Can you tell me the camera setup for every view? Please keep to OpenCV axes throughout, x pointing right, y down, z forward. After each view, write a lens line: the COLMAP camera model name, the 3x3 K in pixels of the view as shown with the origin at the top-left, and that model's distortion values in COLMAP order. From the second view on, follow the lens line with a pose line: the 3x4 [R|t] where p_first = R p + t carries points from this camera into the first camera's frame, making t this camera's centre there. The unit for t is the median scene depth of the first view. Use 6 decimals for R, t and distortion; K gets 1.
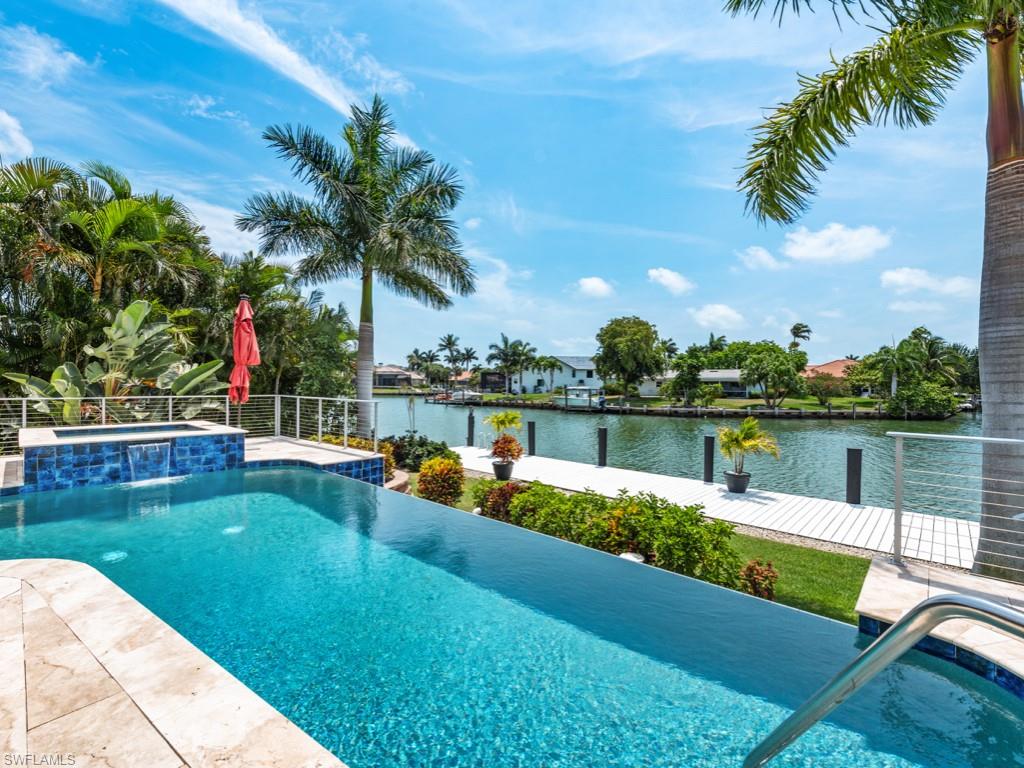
lens RADIAL K [[457.4, 0, 507.6], [0, 457.4, 387.7], [0, 0, 1]] dist [0.010105, -0.001850]
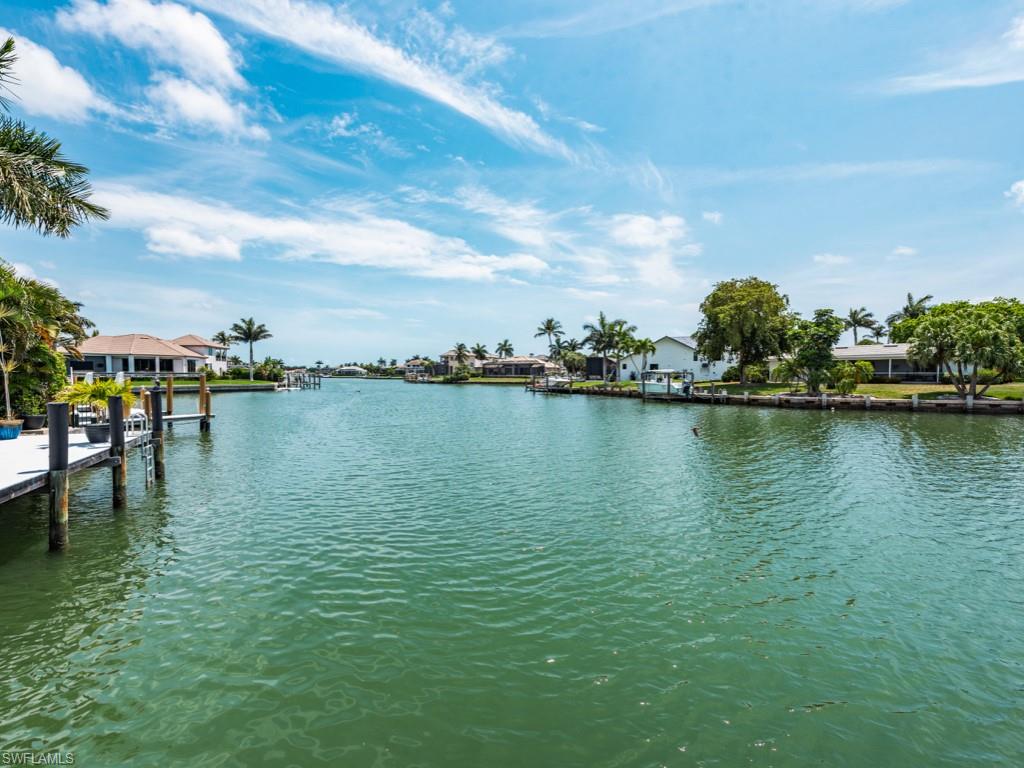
lens RADIAL K [[457.4, 0, 499.6], [0, 457.4, 384.4], [0, 0, 1]] dist [0.010105, -0.001850]
pose [[0.919537, -0.001414, -0.393000, 0.196485], [0.005824, 0.999933, 0.010027, 0.013447], [0.392960, -0.011509, 0.919484, 0.130420]]
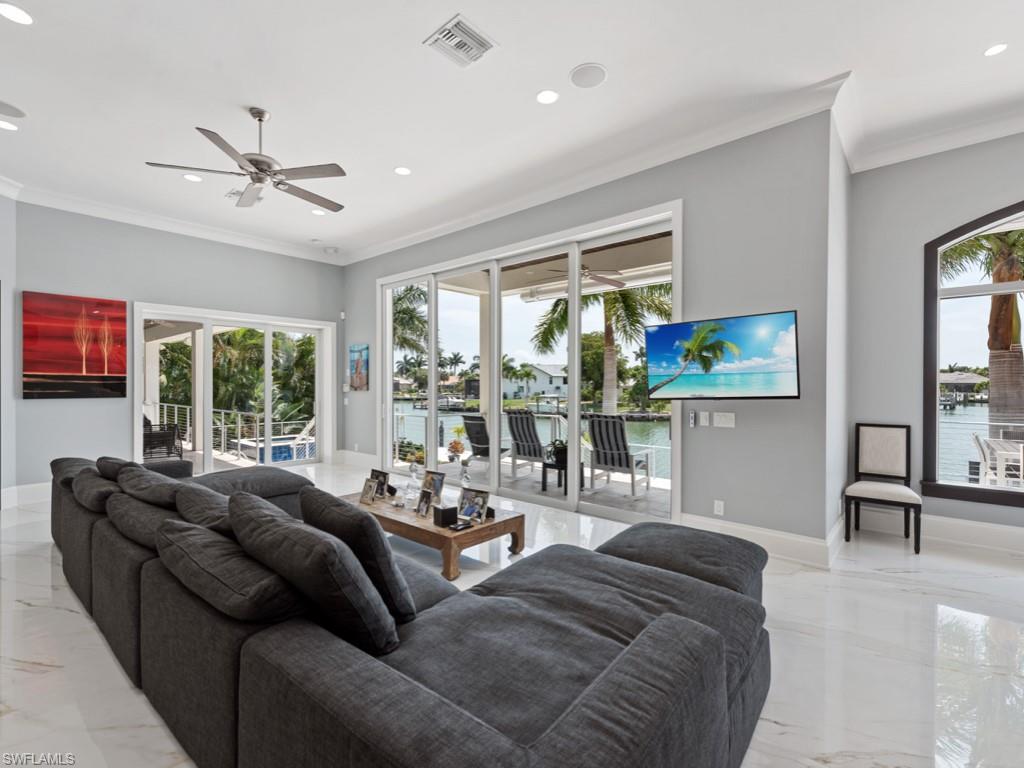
lens RADIAL K [[470.3, 0, 509.8], [0, 470.3, 385.7], [0, 0, 1]] dist [0.011150, -0.000800]
pose [[0.999728, -0.006495, 0.022408, 0.030185], [0.006626, 0.999961, -0.005757, -0.017027], [-0.022370, 0.005904, 0.999732, -0.147116]]
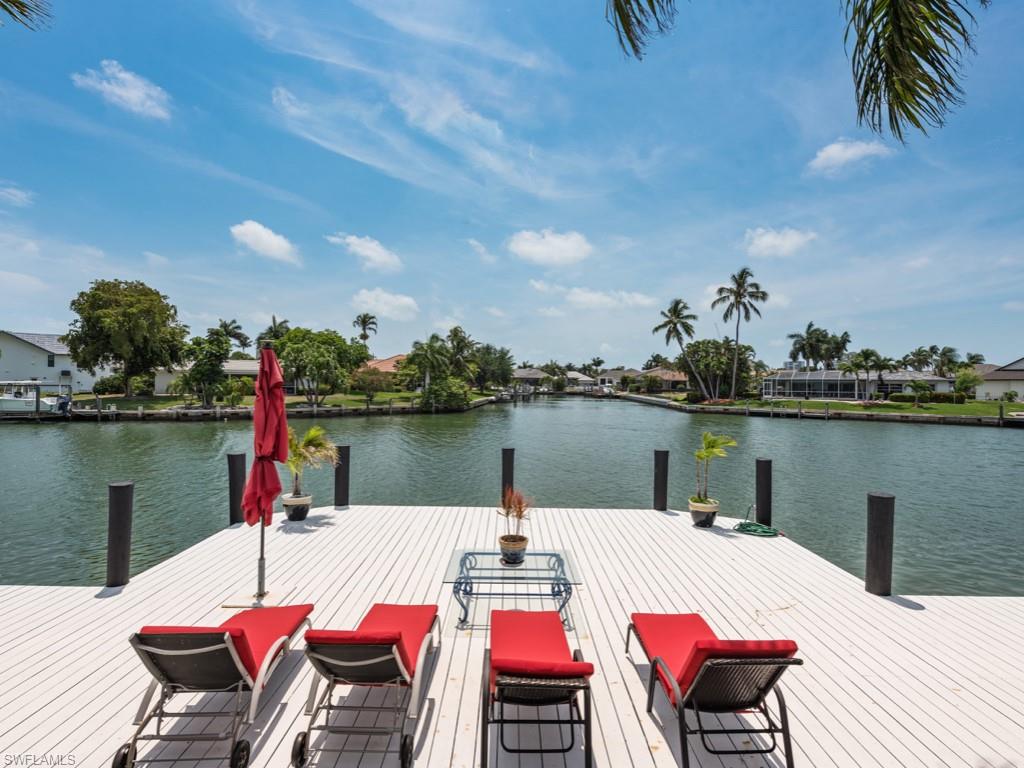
lens RADIAL K [[538.0, 0, 505.9], [0, 538.0, 388.8], [0, 0, 1]] dist [0.020600, -0.008961]
pose [[0.733452, -0.007109, 0.679704, 0.127273], [-0.000175, 0.999943, 0.010648, 0.000823], [-0.679741, -0.007928, 0.733410, -0.000182]]
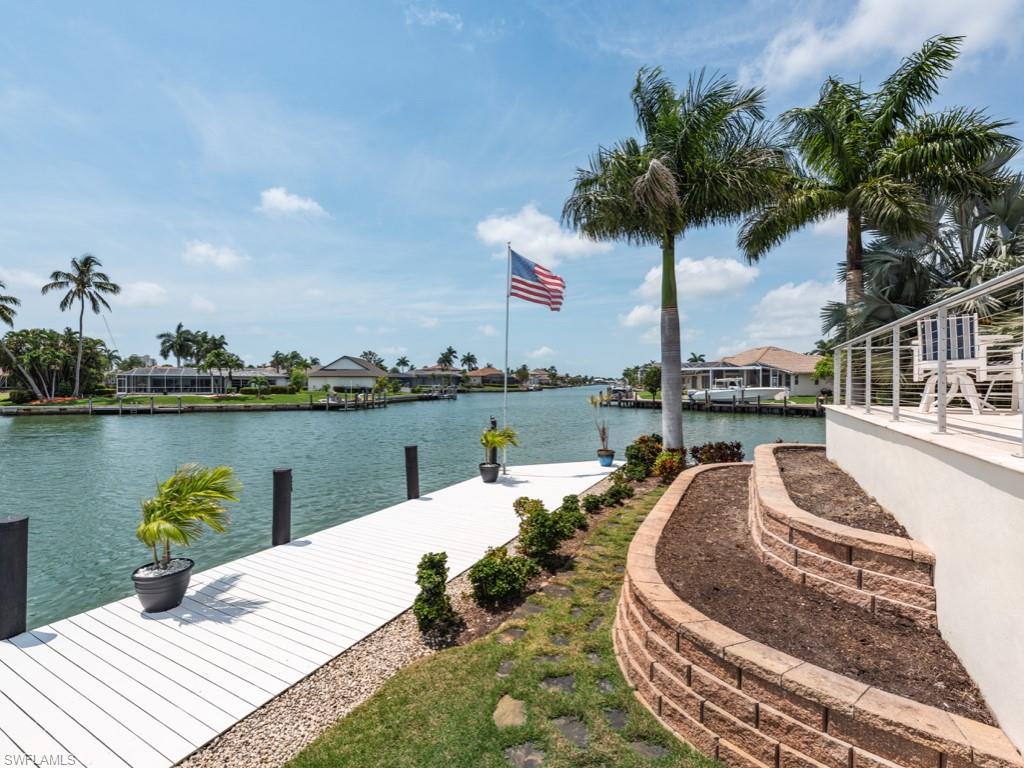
lens RADIAL K [[457.4, 0, 507.1], [0, 457.4, 382.8], [0, 0, 1]] dist [0.010105, -0.001850]
pose [[-0.259478, -0.009270, 0.965705, 0.190076], [0.002810, 0.999942, 0.010353, 0.000287], [-0.965745, 0.005400, -0.259437, -0.058197]]
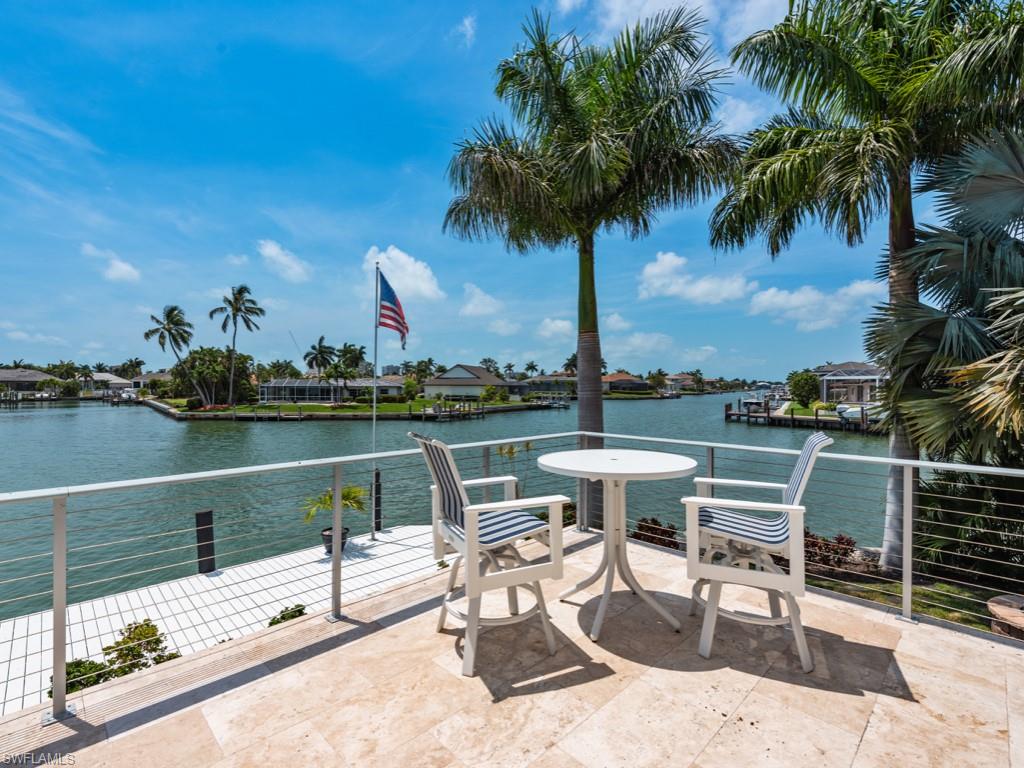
lens RADIAL K [[470.3, 0, 505.0], [0, 470.3, 362.6], [0, 0, 1]] dist [0.011150, -0.000800]
pose [[0.040319, 0.041769, 0.998313, 0.211866], [0.003399, 0.999114, -0.041940, -0.013823], [-0.999181, 0.005084, 0.040141, -0.157611]]
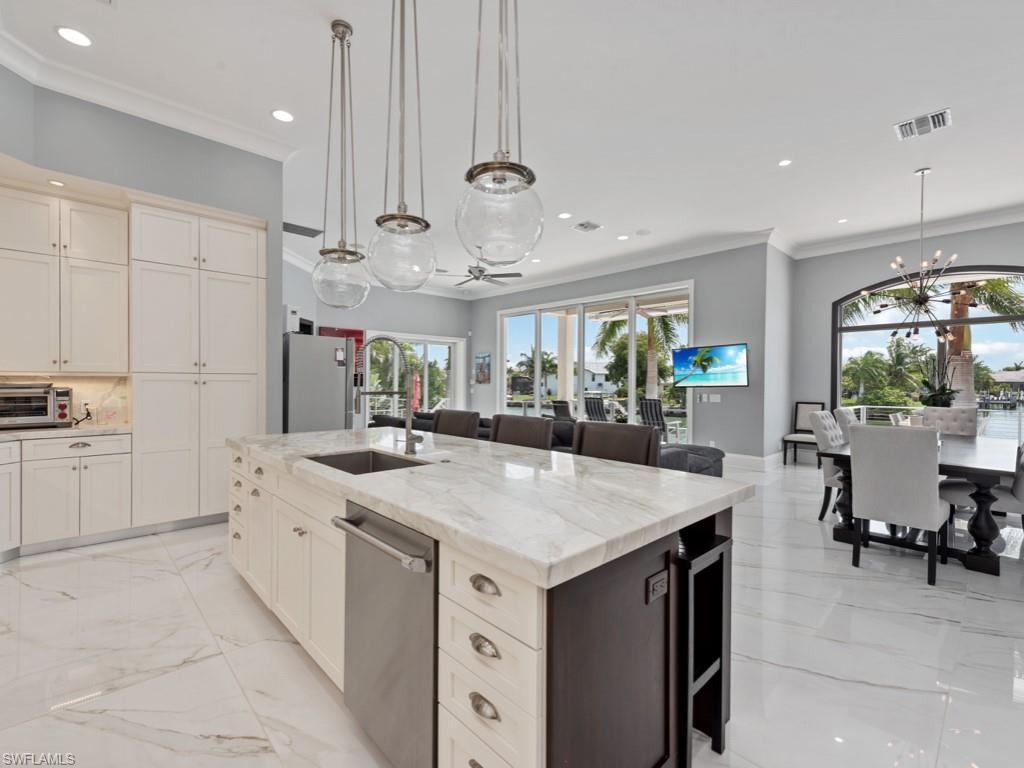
lens RADIAL K [[457.4, 0, 506.3], [0, 457.4, 383.6], [0, 0, 1]] dist [0.010105, -0.001850]
pose [[0.997302, -0.002367, -0.073365, 0.016782], [0.002073, 0.999990, -0.004073, -0.015976], [0.073374, 0.003910, 0.997297, -0.201252]]
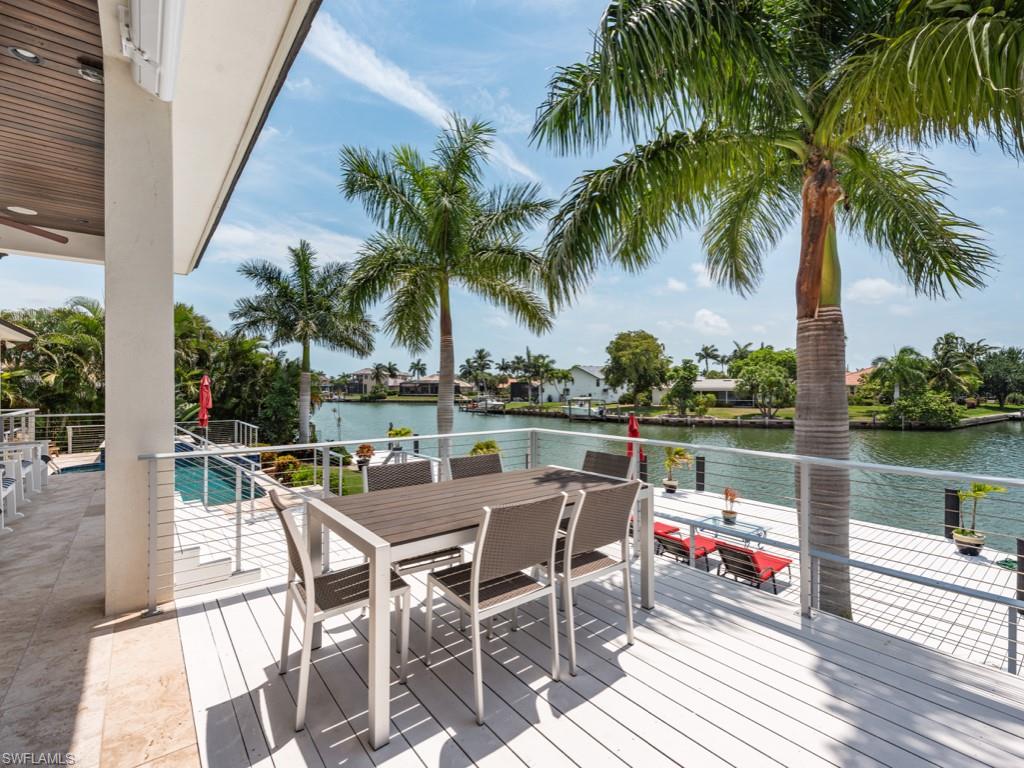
lens RADIAL K [[457.4, 0, 503.3], [0, 457.4, 382.7], [0, 0, 1]] dist [0.010105, -0.001850]
pose [[0.986614, -0.009759, -0.162783, 0.137614], [0.006464, 0.999764, -0.020756, -0.014391], [0.162947, 0.019426, 0.986443, -0.100994]]
